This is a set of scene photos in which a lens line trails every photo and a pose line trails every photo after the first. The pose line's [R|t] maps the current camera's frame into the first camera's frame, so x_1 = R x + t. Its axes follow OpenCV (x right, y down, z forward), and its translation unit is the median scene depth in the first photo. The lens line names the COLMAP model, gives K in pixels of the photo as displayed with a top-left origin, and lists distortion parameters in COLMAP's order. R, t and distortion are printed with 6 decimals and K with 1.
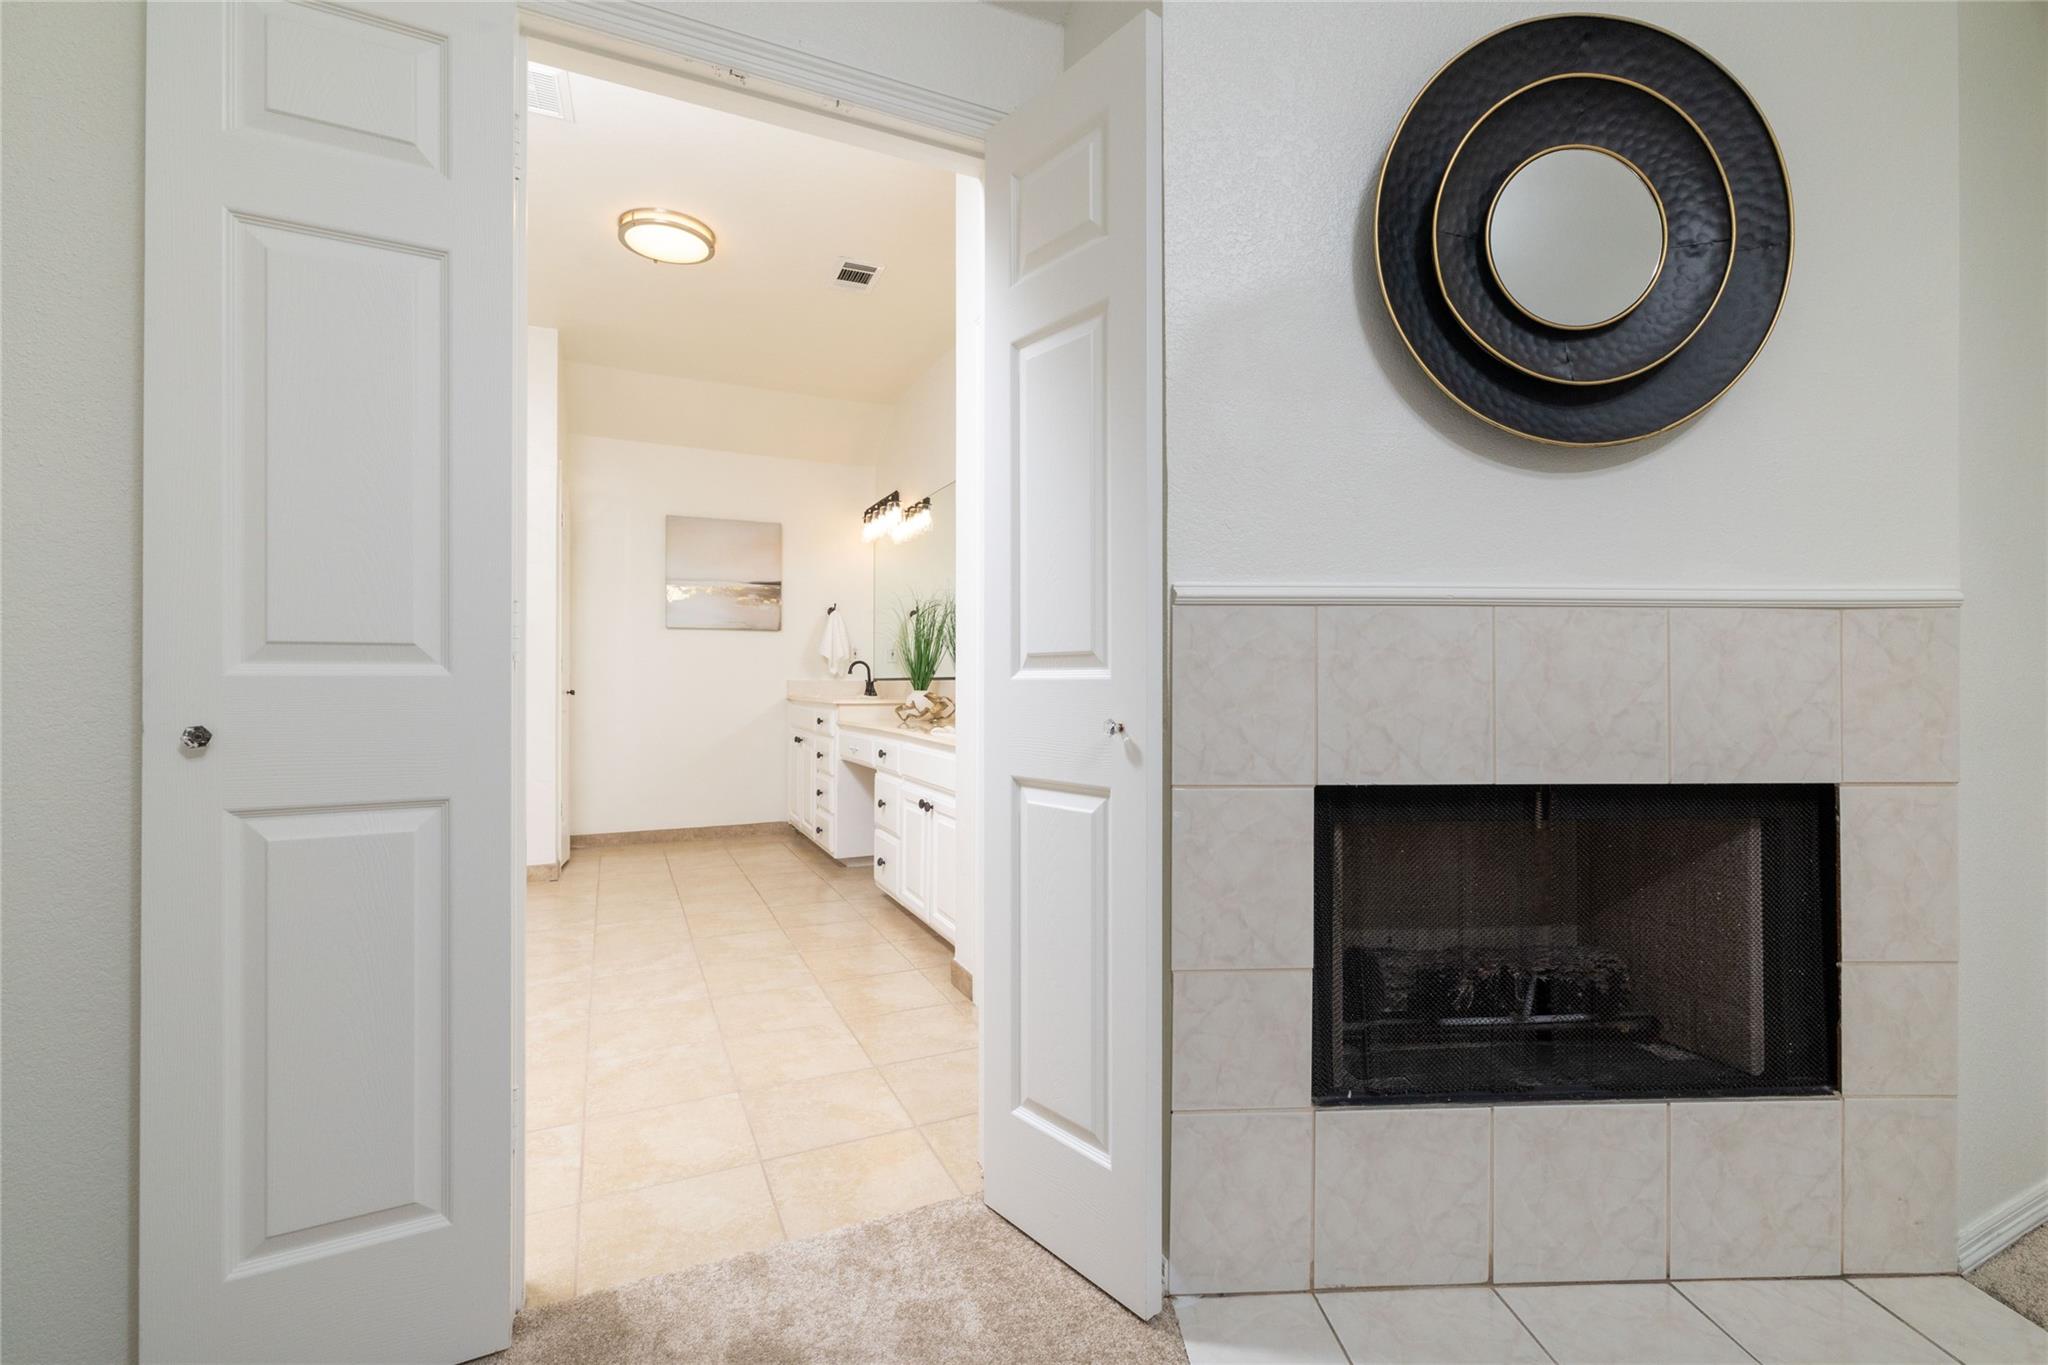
lens RADIAL K [[877.4, 0, 1017.6], [0, 877.4, 672.6], [0, 0, 1]] dist [-0.002485, 0.000969]
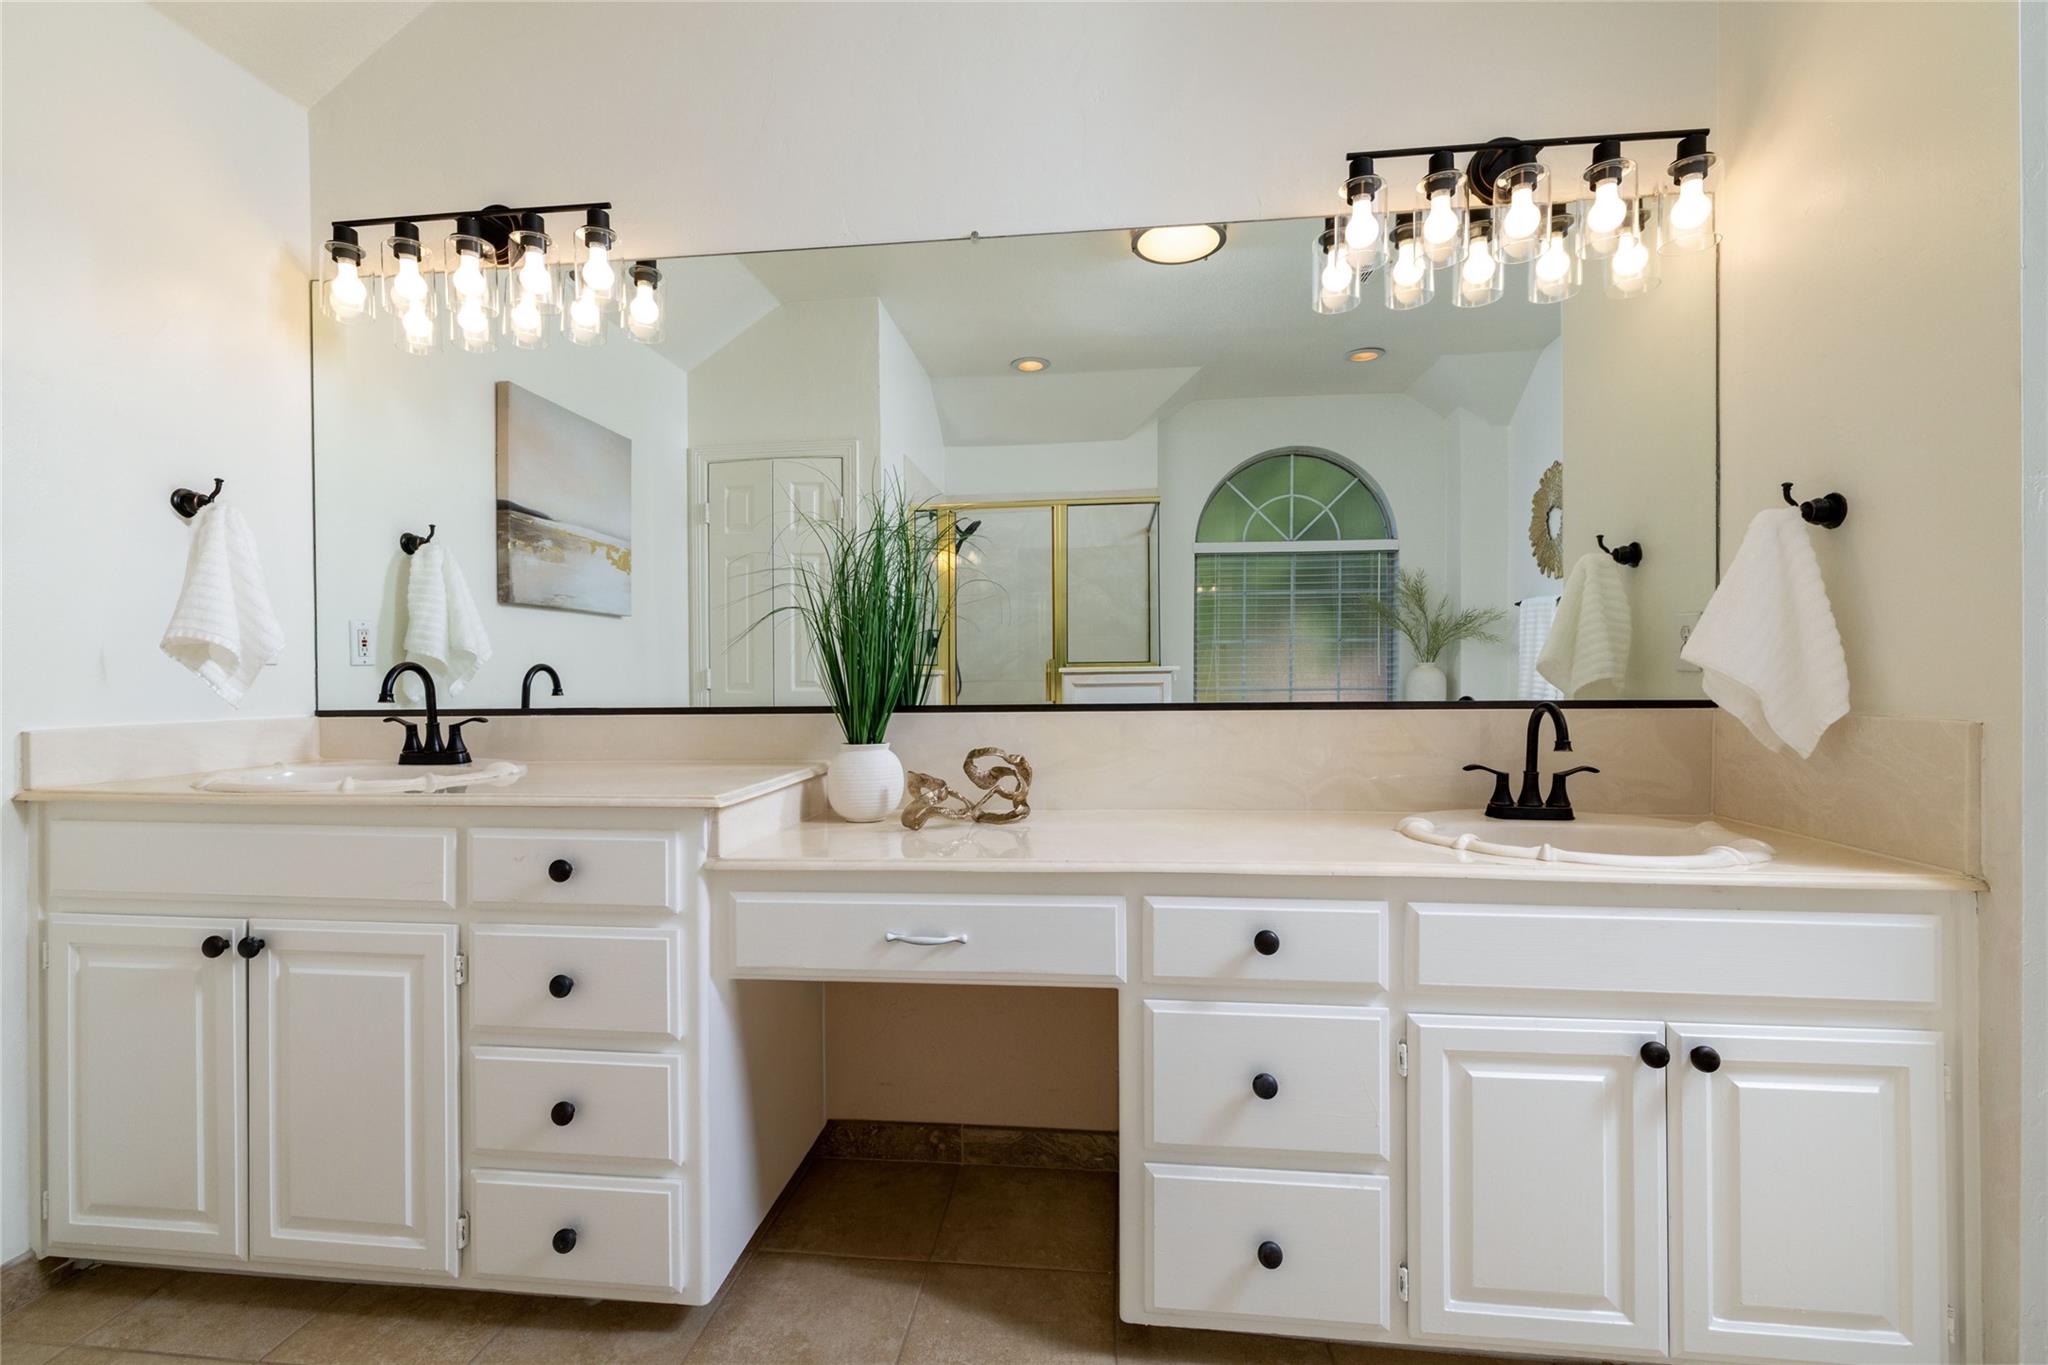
lens RADIAL K [[904.2, 0, 1023.8], [0, 904.2, 676.0], [0, 0, 1]] dist [-0.002329, -0.000280]
pose [[0.526223, -0.004240, 0.850336, -0.363982], [0.001137, 0.999990, 0.004282, -0.009917], [-0.850346, -0.001286, 0.526222, 0.641120]]
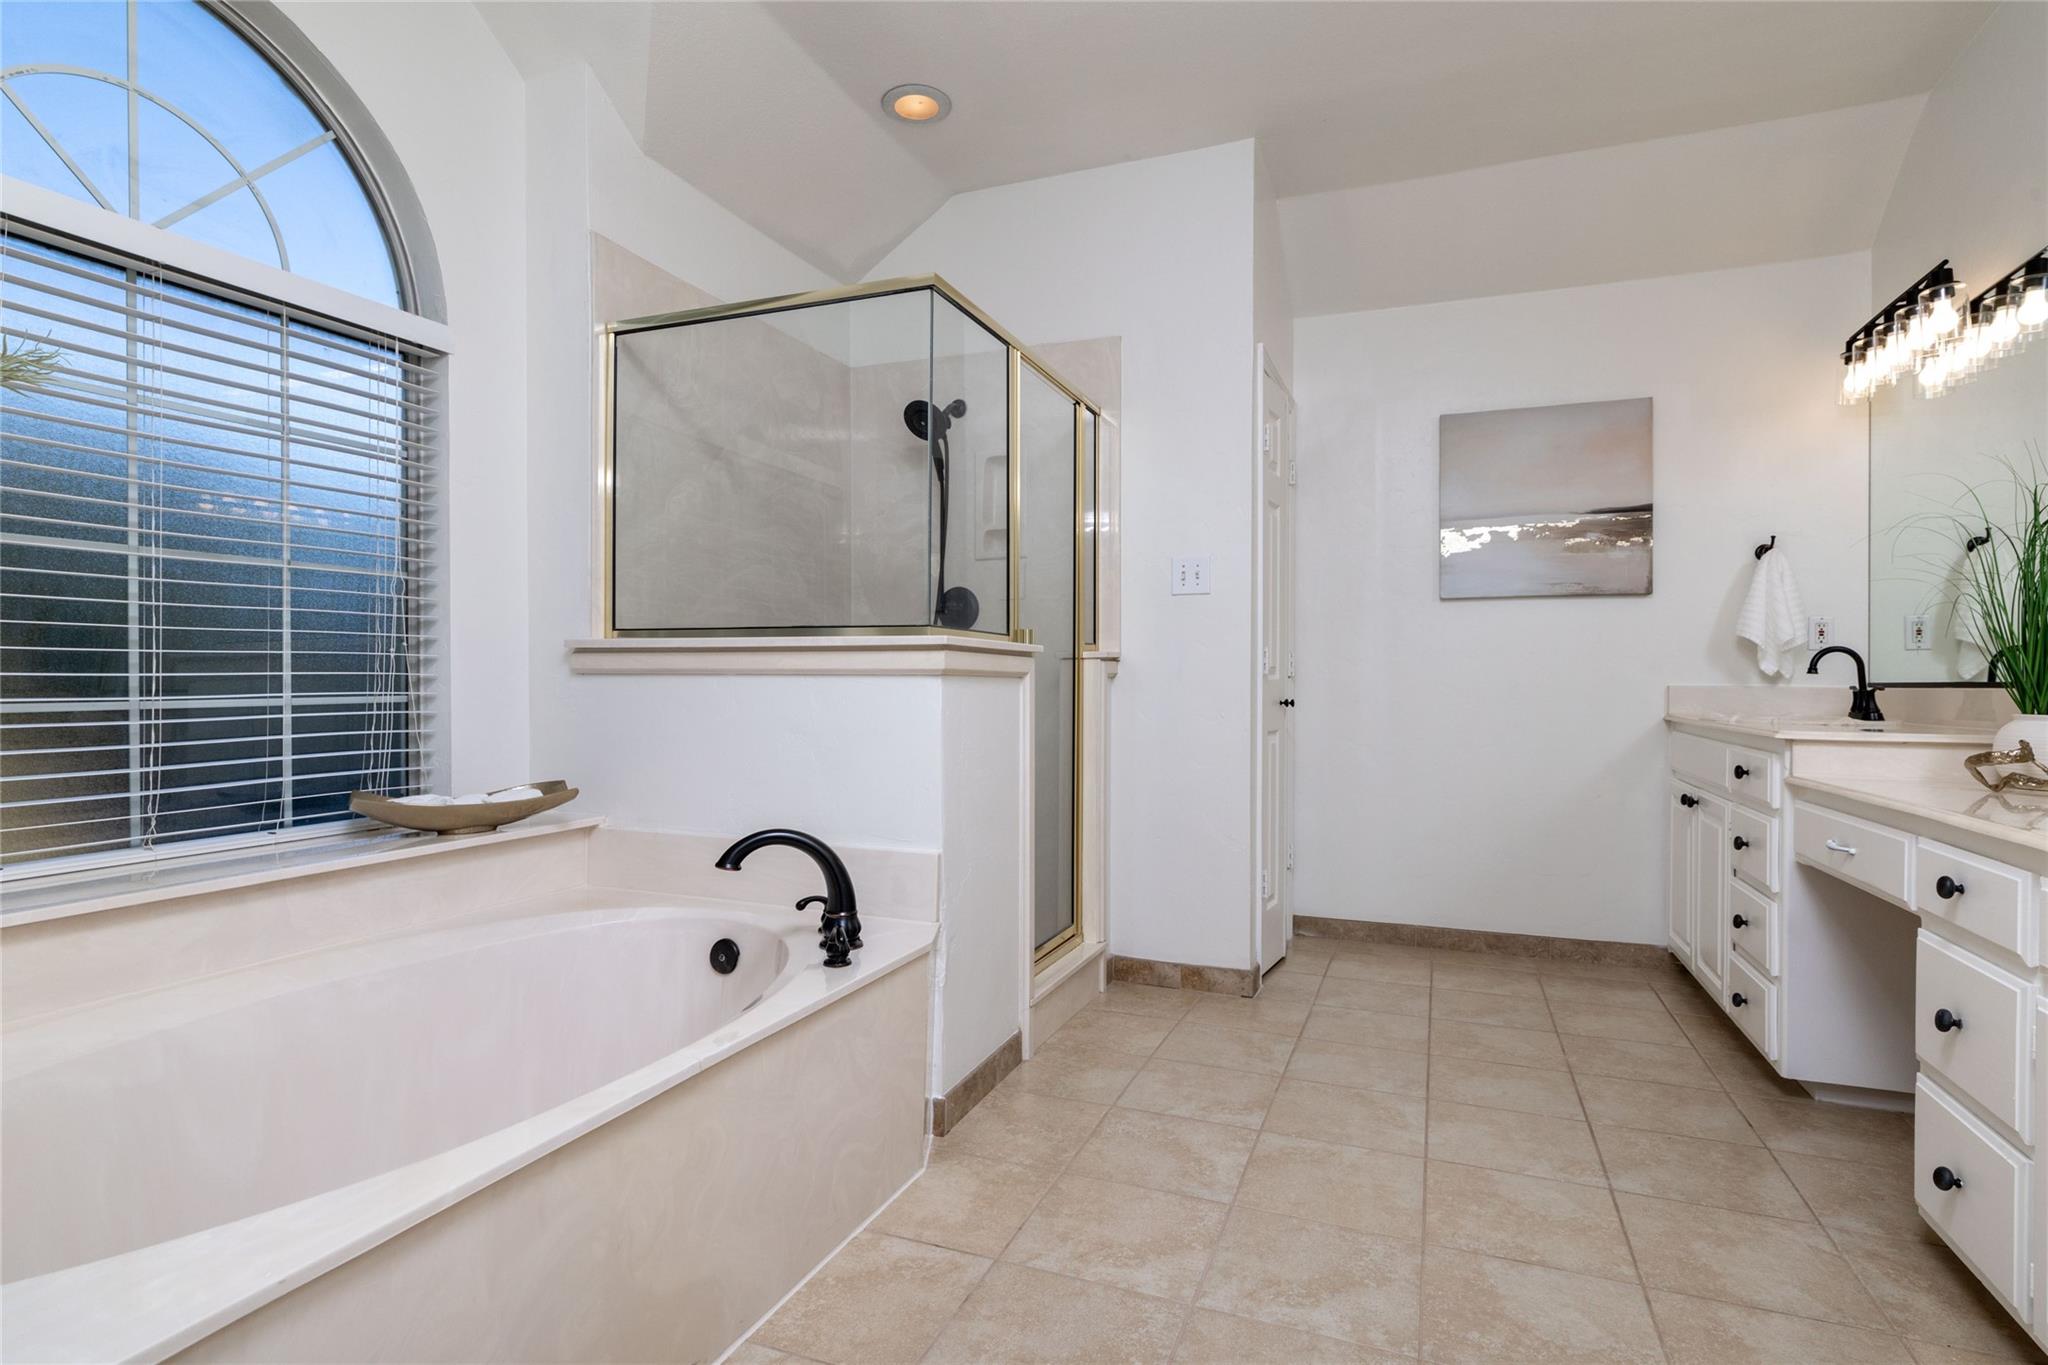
lens RADIAL K [[1028.3, 0, 1018.6], [0, 1028.3, 670.5], [0, 0, 1]] dist [0.000375, -0.000706]
pose [[0.679270, -0.002041, -0.733886, -0.073559], [-0.000100, 0.999996, -0.002874, 0.001472], [0.733889, 0.002026, 0.679267, 0.298282]]
